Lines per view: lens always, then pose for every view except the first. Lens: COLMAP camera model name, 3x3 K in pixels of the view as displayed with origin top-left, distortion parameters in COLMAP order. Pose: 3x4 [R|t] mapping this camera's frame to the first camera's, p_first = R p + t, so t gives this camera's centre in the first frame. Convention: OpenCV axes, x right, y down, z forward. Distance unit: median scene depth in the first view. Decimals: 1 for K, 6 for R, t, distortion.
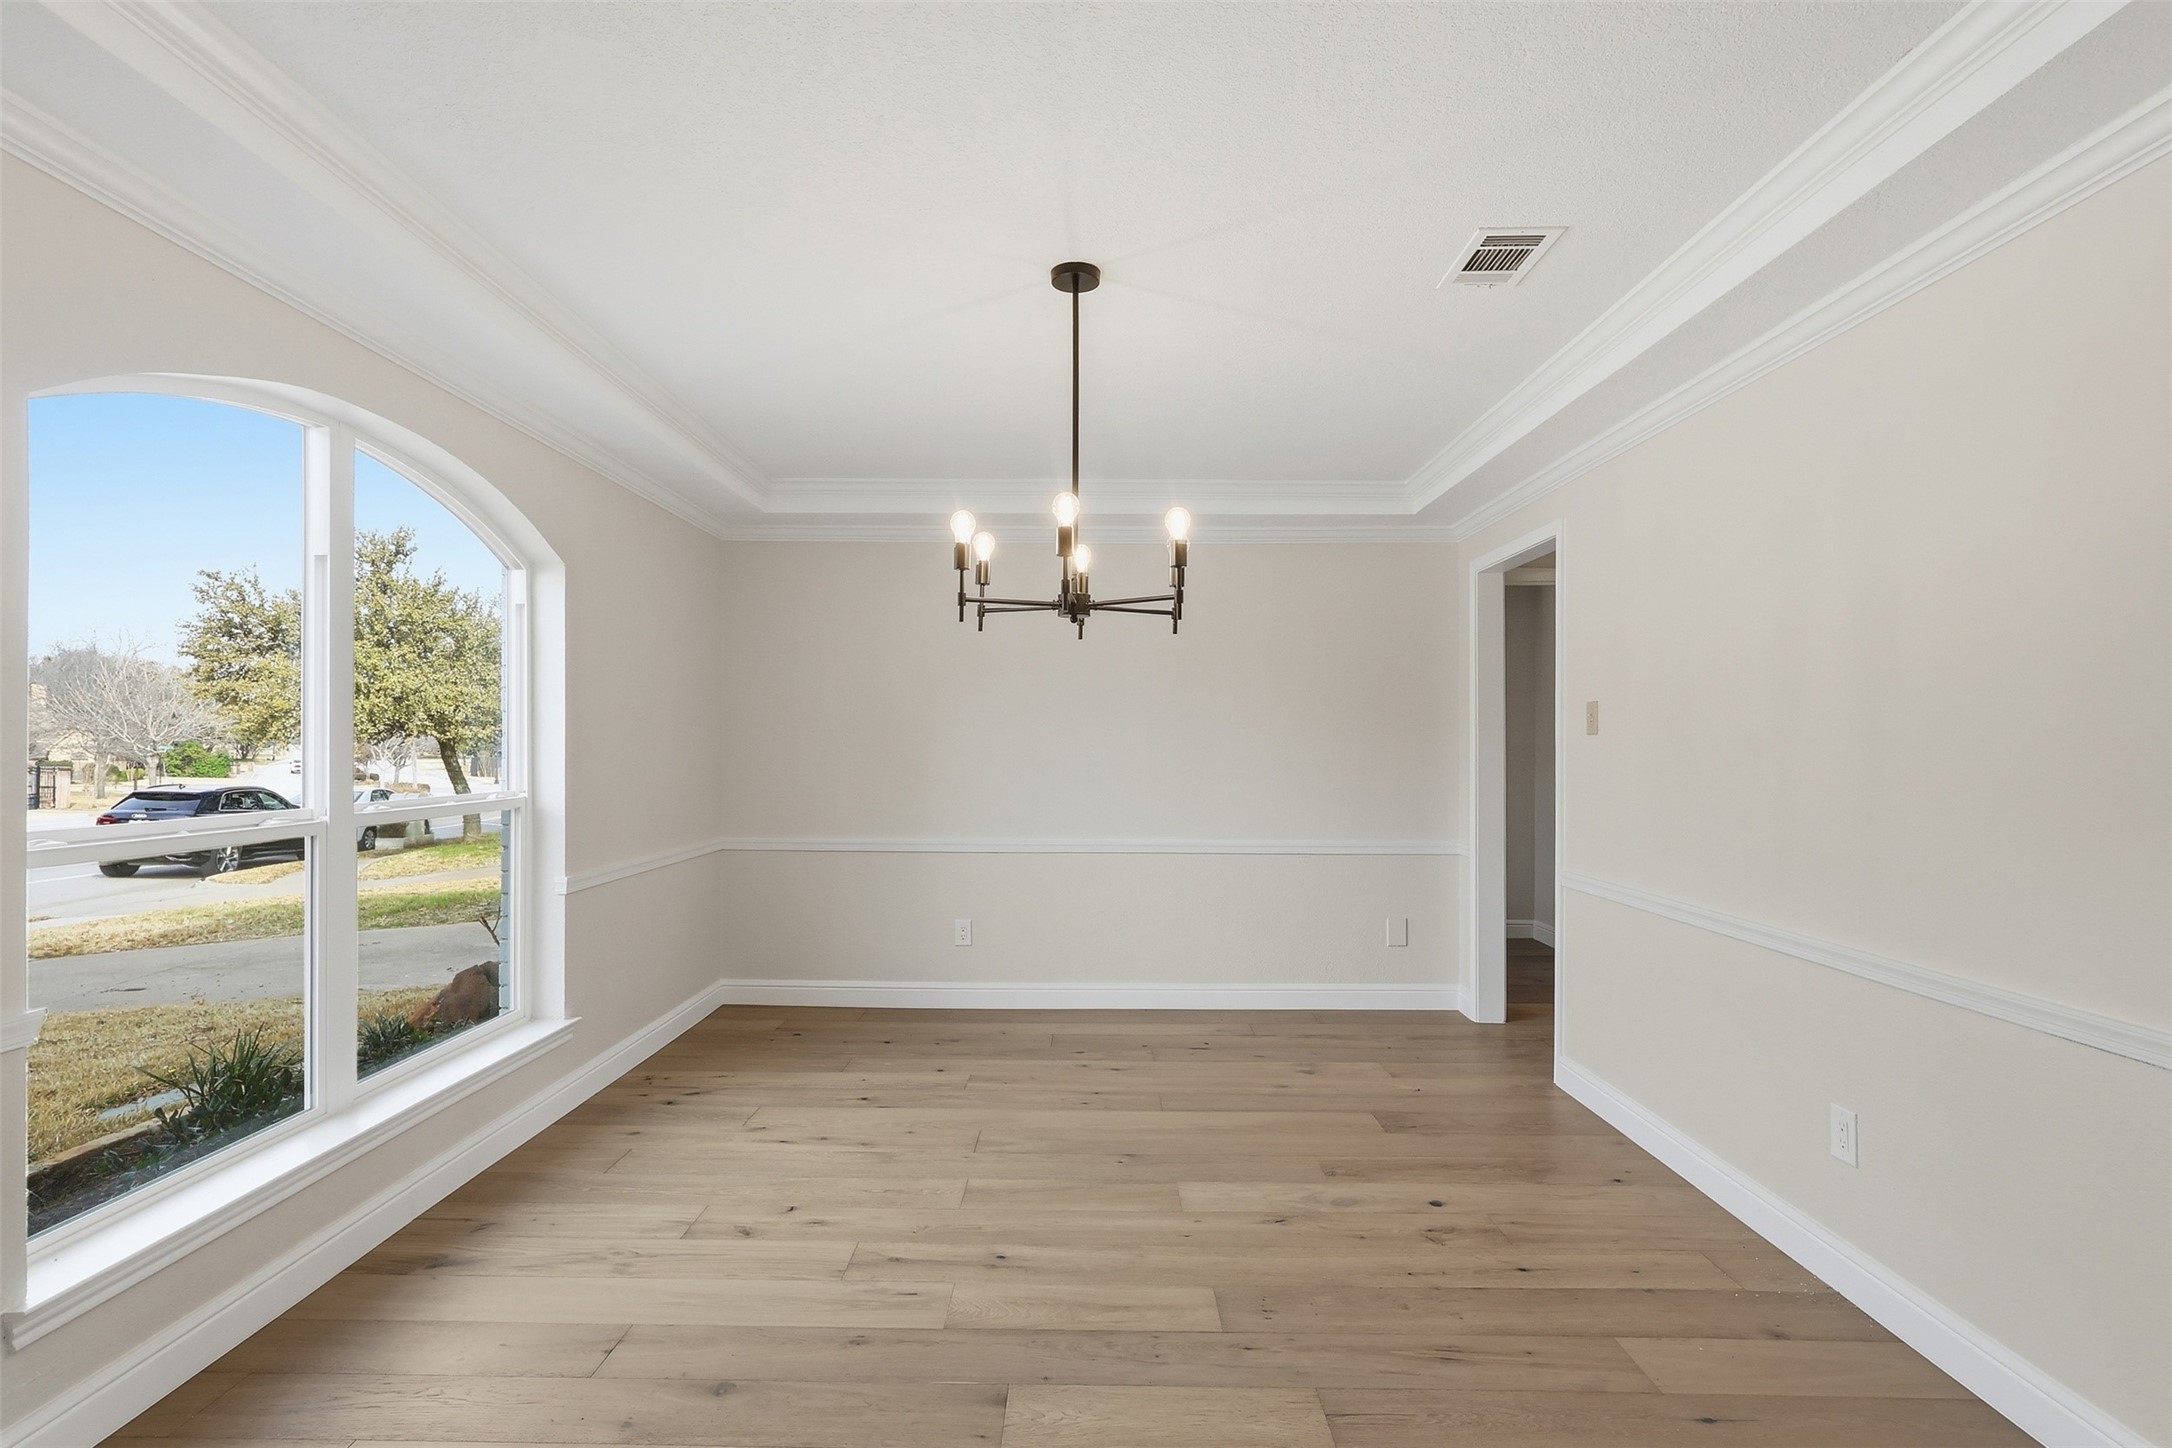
lens RADIAL K [[1013.2, 0, 1079.1], [0, 1013.2, 735.8], [0, 0, 1]] dist [-0.005221, -0.001846]
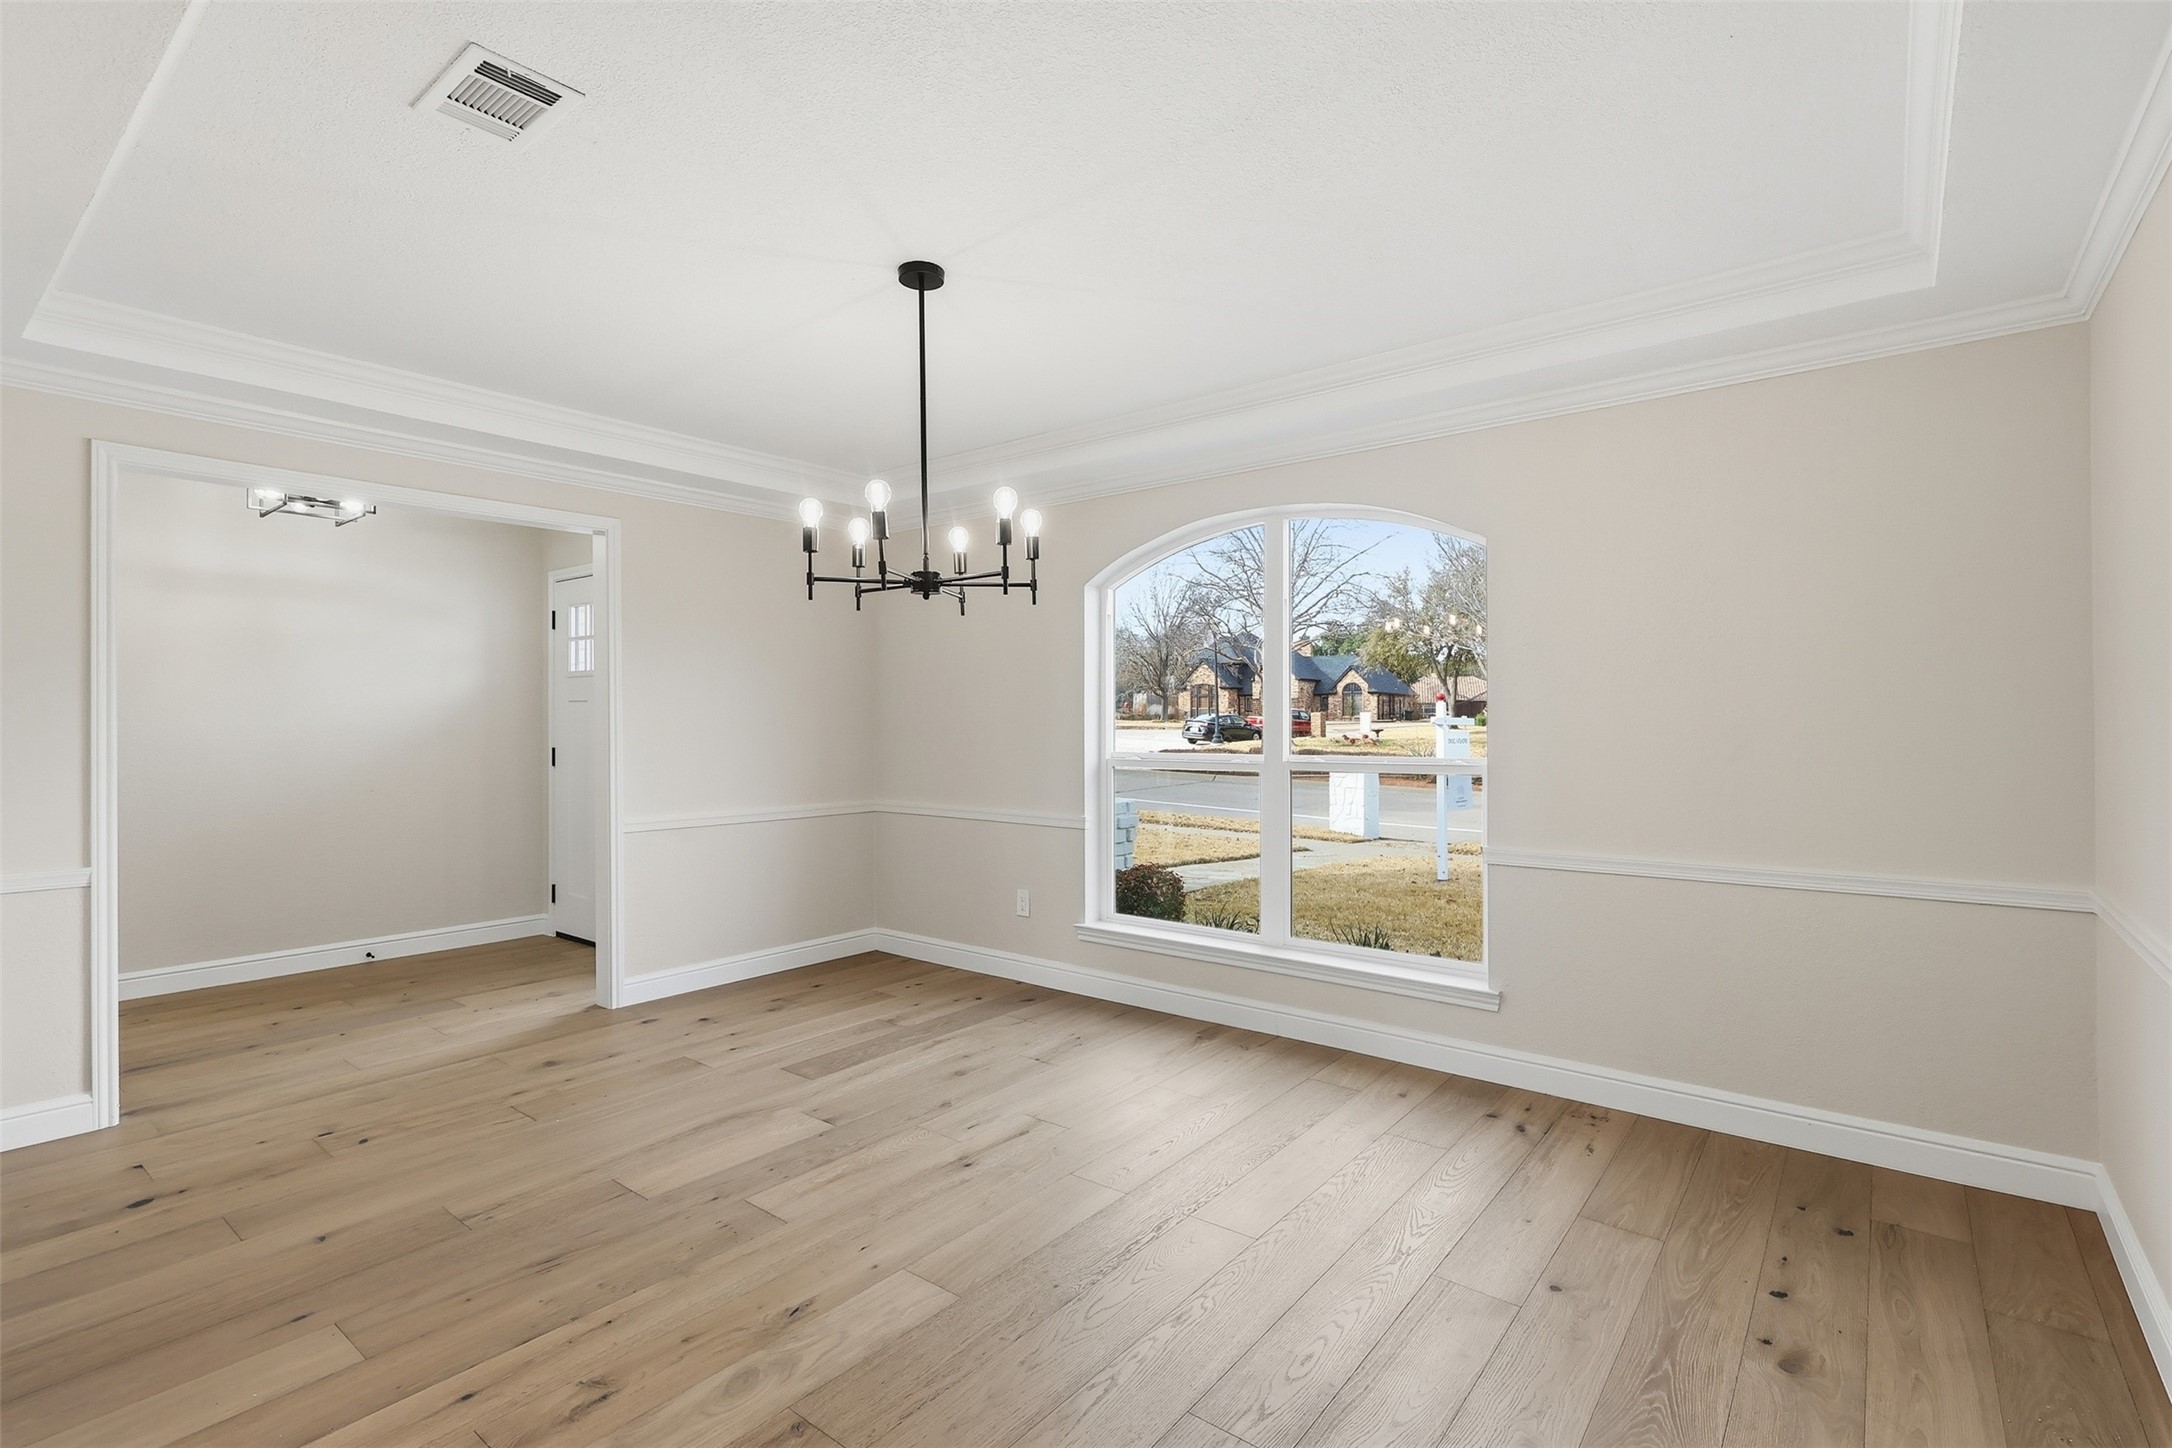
lens RADIAL K [[1013.2, 0, 1082.0], [0, 1013.2, 719.6], [0, 0, 1]] dist [-0.005221, -0.001846]
pose [[-0.612131, -0.002408, -0.790753, 0.708161], [0.006734, 0.999943, -0.008258, 0.025051], [0.790728, -0.010380, -0.612080, 1.717514]]
